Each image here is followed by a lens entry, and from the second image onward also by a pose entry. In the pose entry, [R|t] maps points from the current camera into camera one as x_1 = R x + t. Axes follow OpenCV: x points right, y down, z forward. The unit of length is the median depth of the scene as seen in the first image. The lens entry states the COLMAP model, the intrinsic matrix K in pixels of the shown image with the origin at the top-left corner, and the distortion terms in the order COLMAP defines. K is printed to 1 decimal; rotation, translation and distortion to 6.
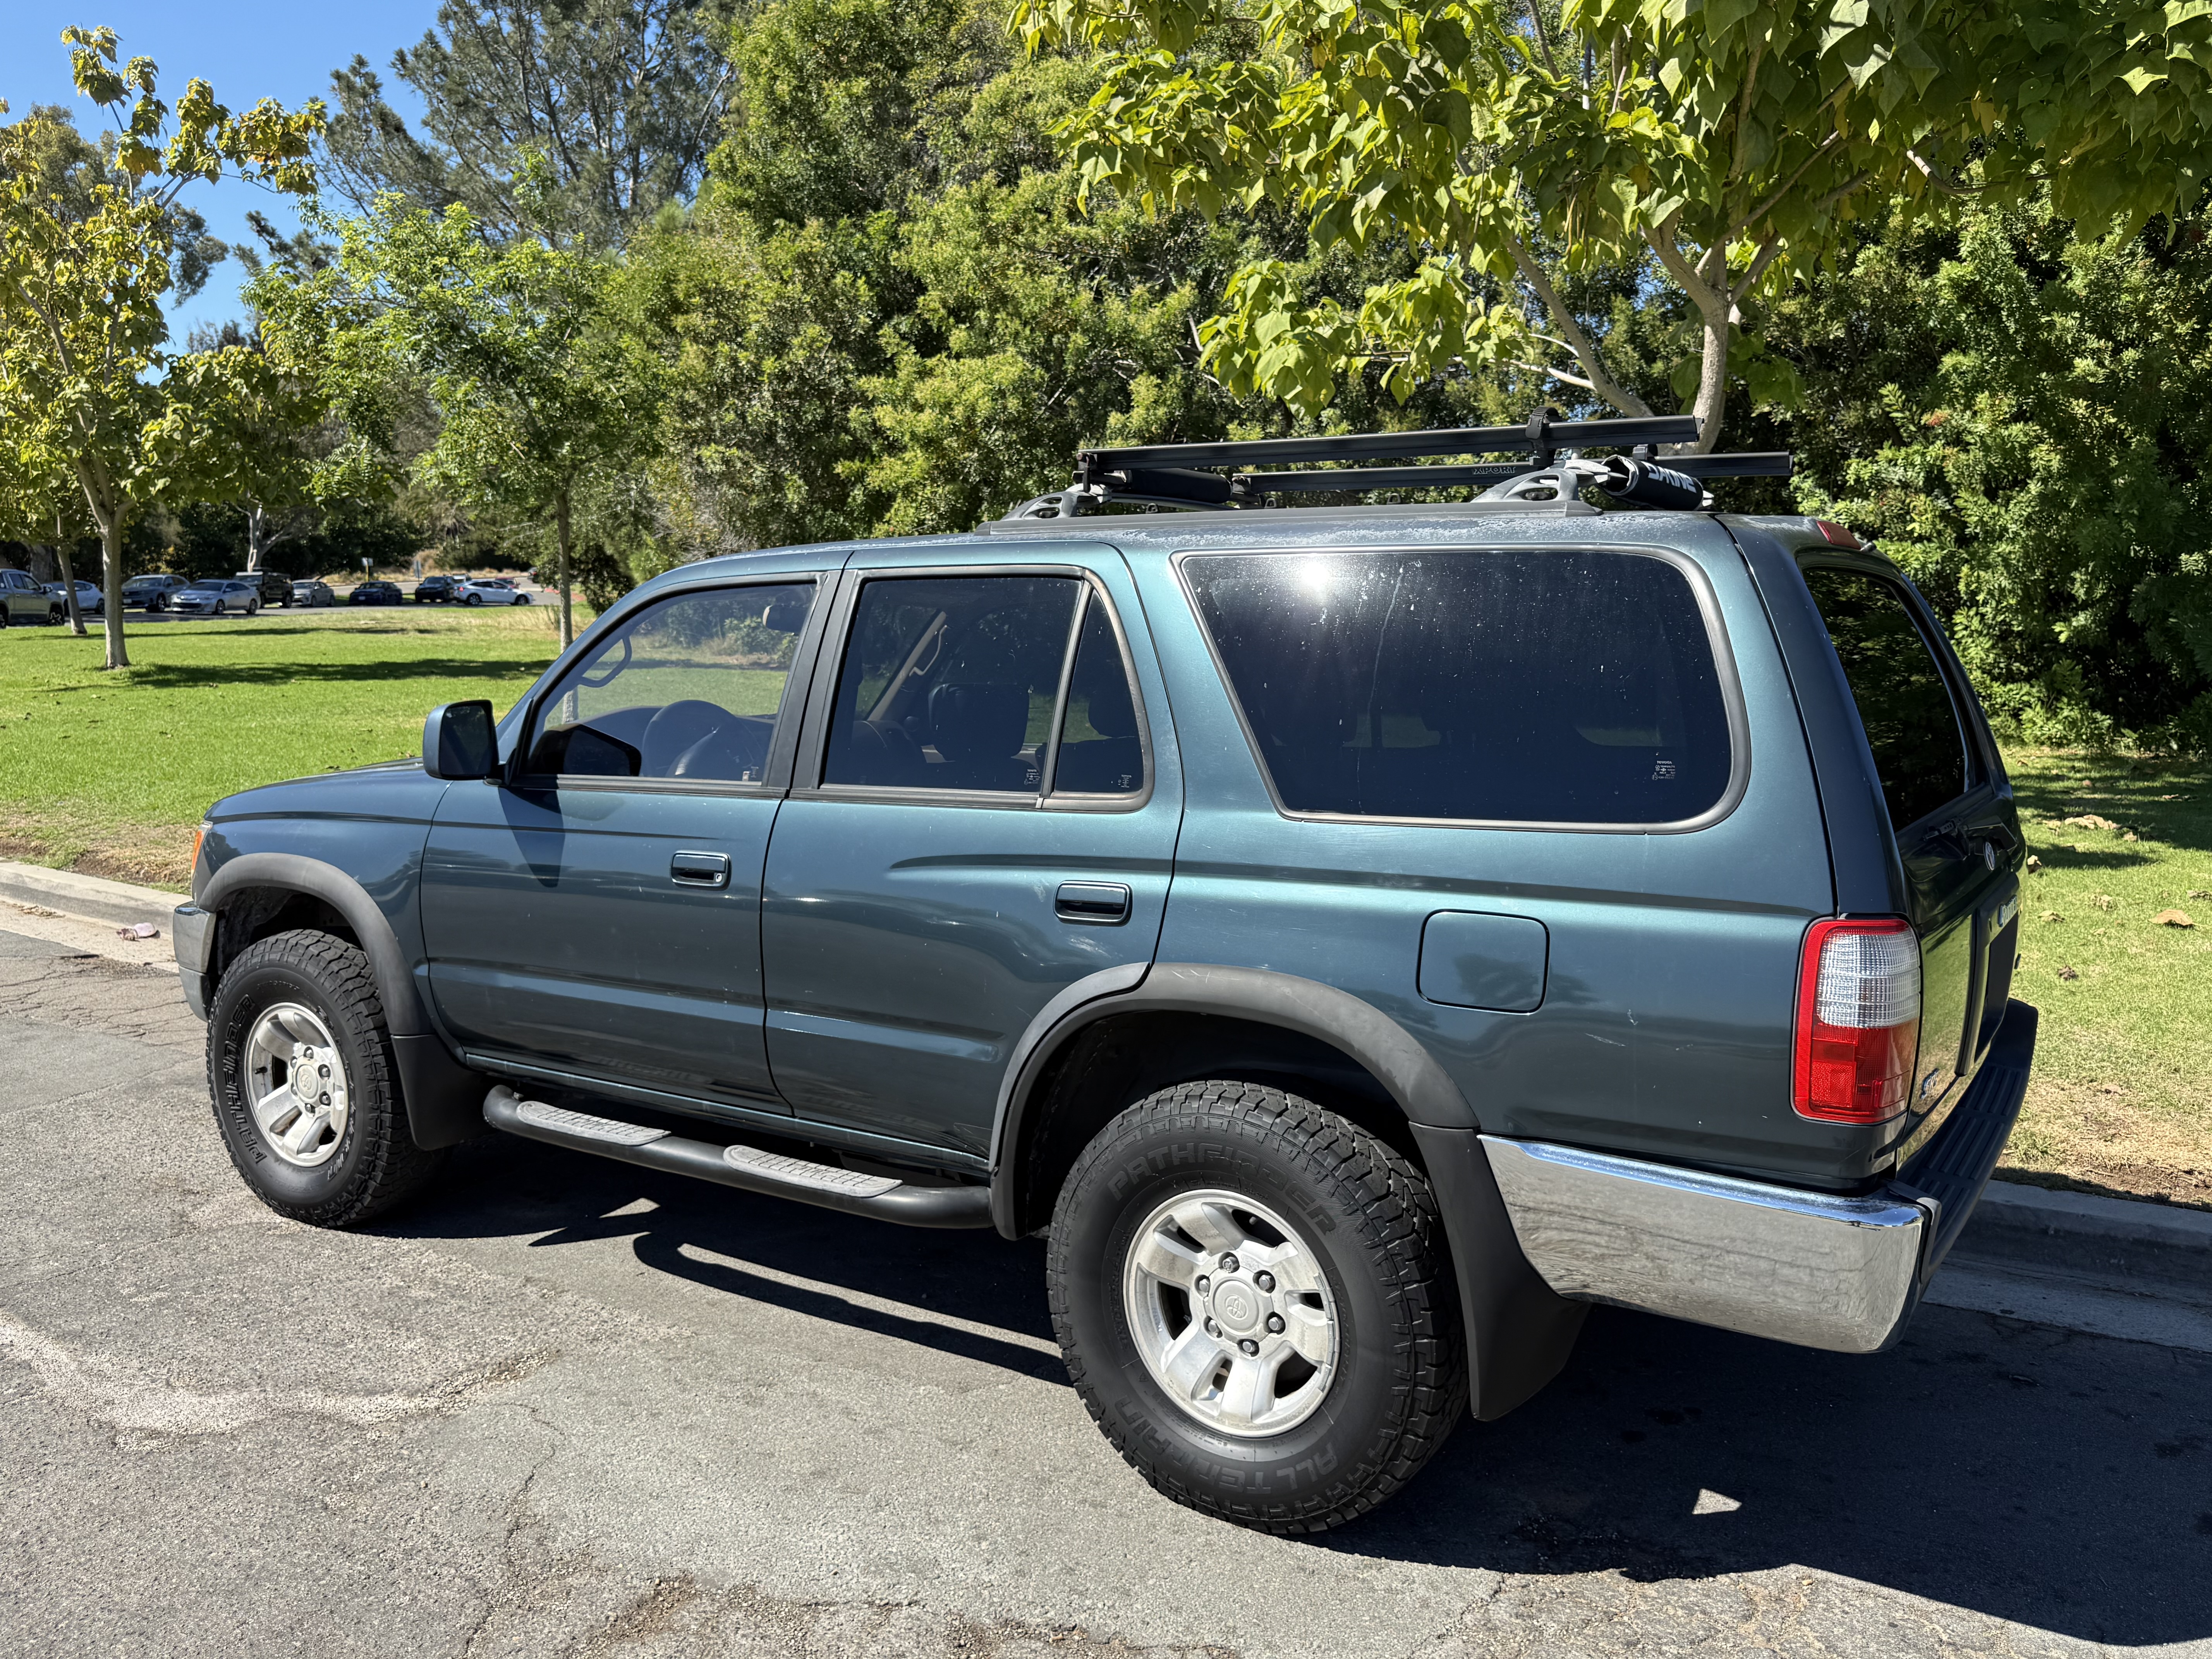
lens RADIAL K [[1720.5, 0, 1136.2], [0, 1720.5, 780.0], [0, 0, 1]] dist [0.055535, -0.074836]
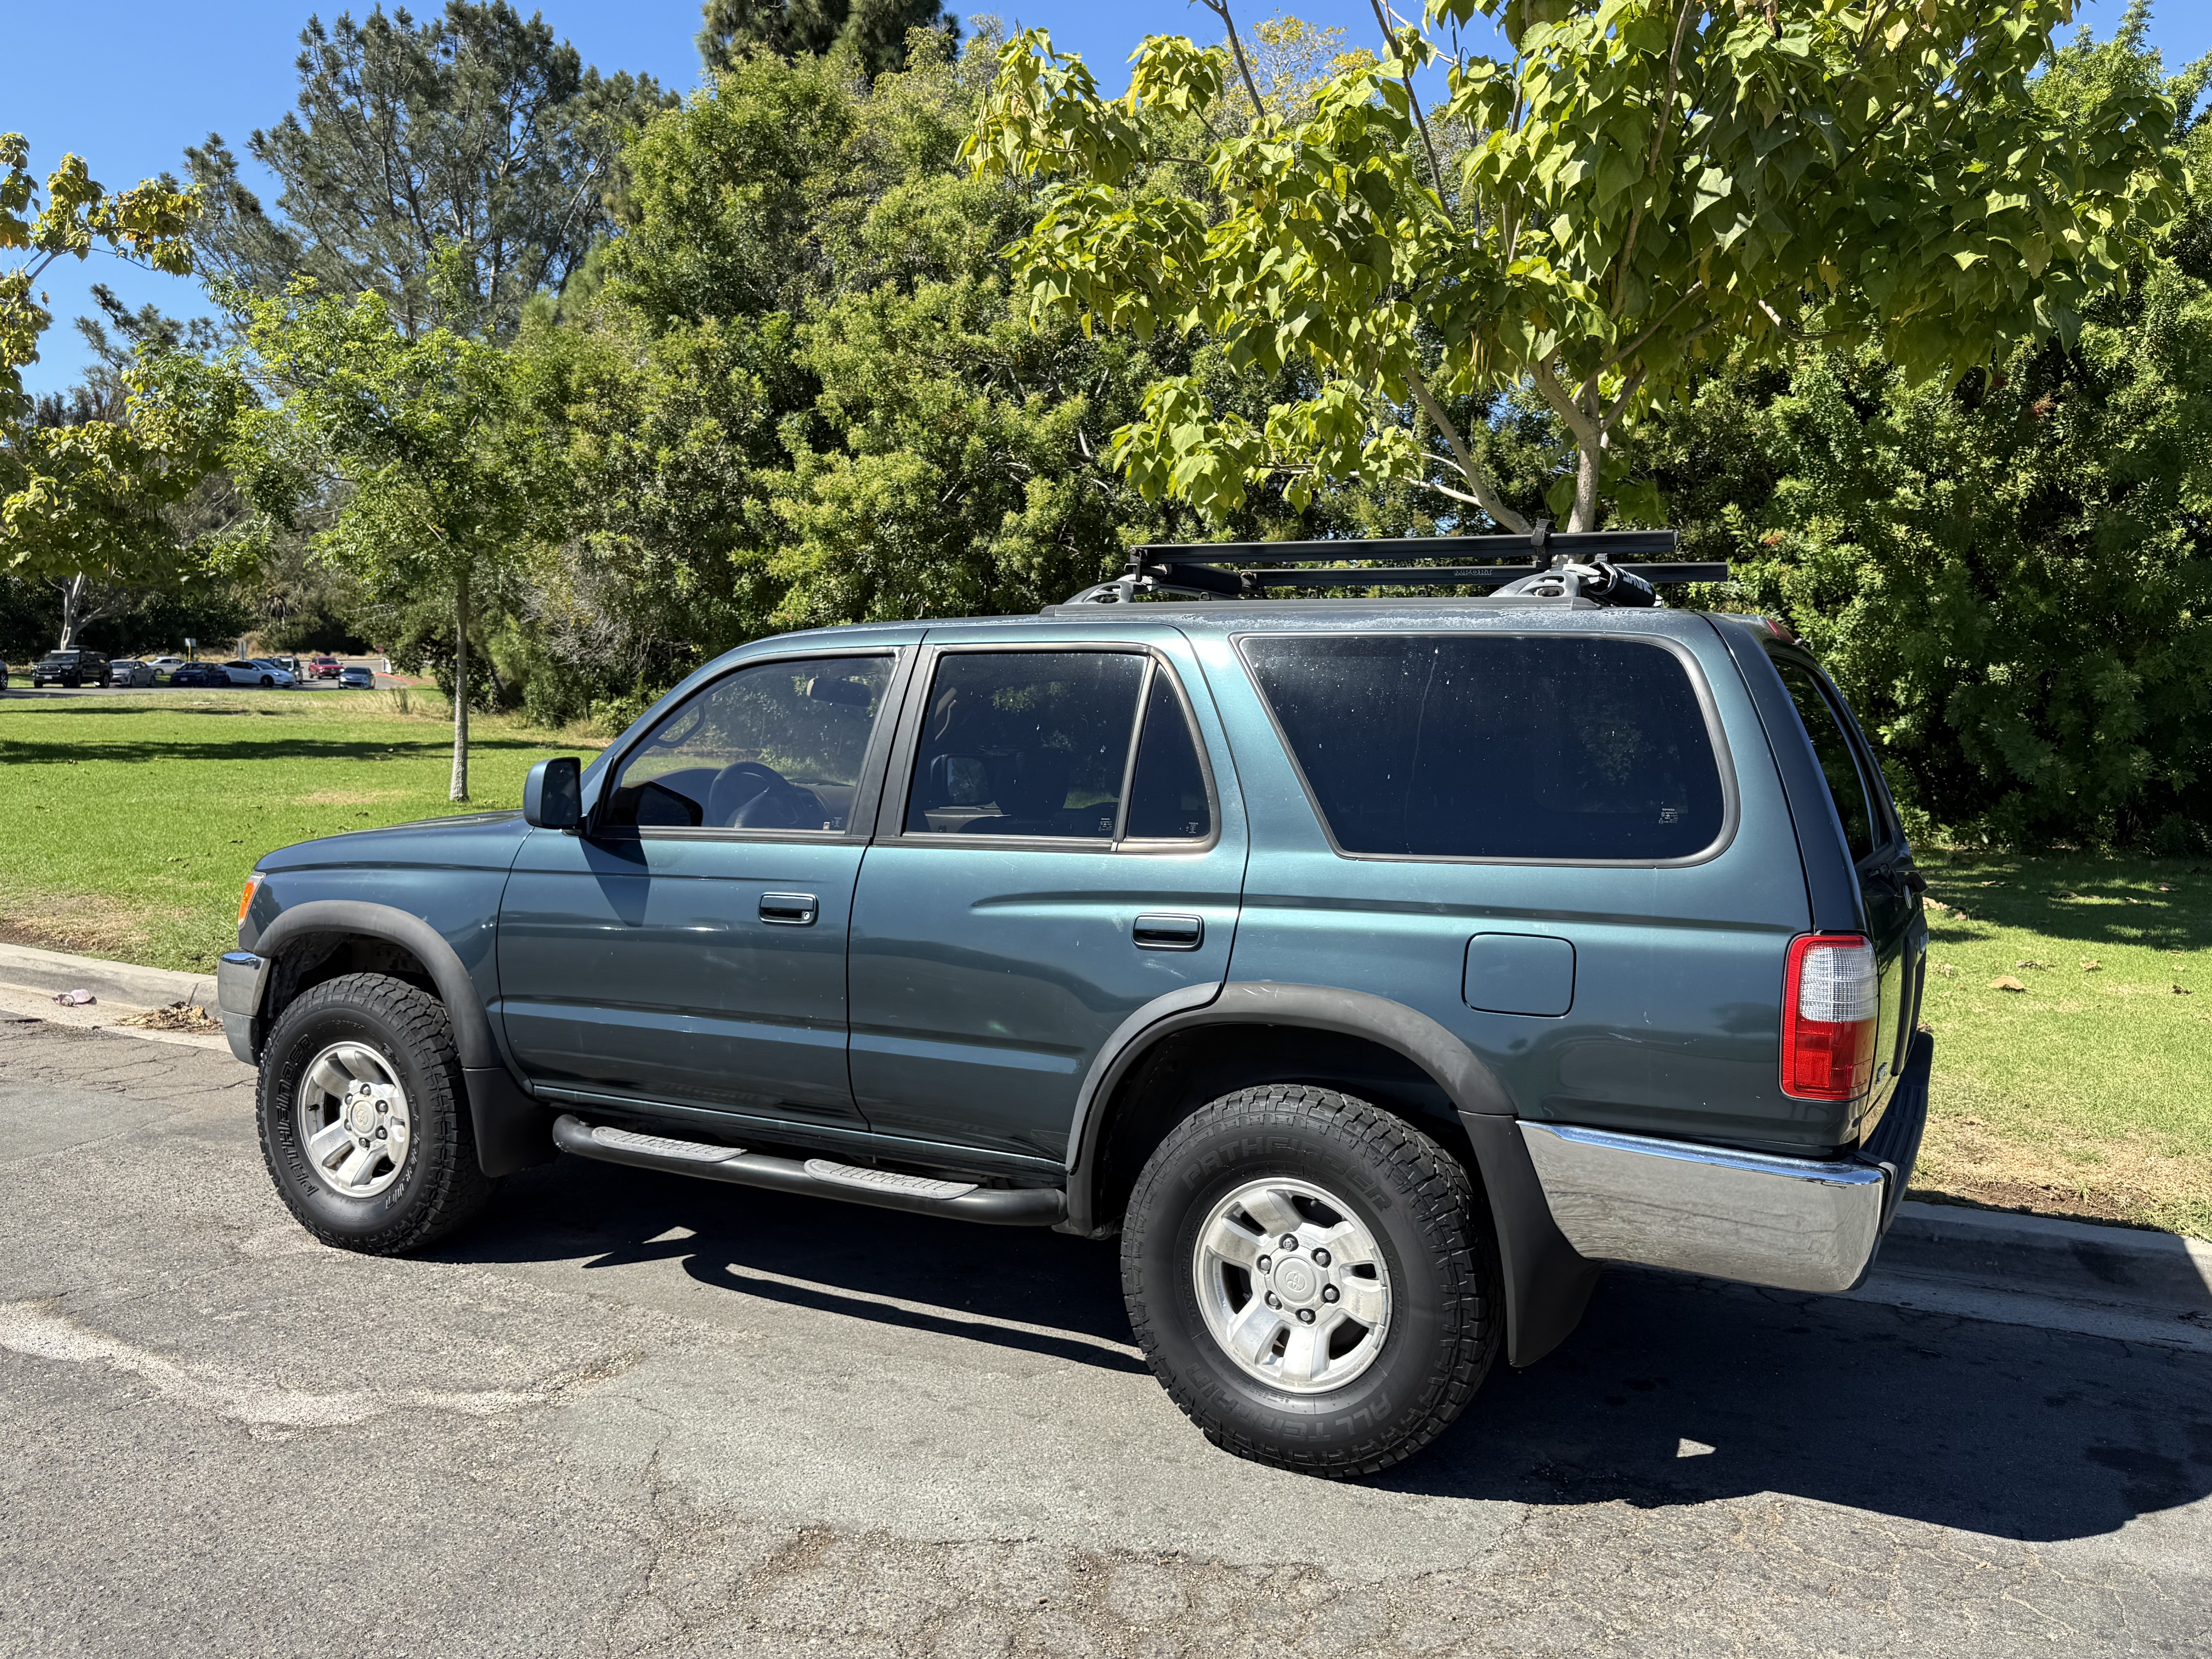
lens RADIAL K [[1736.3, 0, 1114.3], [0, 1736.3, 778.3], [0, 0, 1]] dist [0.073647, -0.114067]
pose [[0.995664, 0.013282, 0.092067, -0.077561], [-0.007880, 0.998239, -0.058789, 0.016918], [-0.092685, 0.057808, 0.994016, -0.076095]]
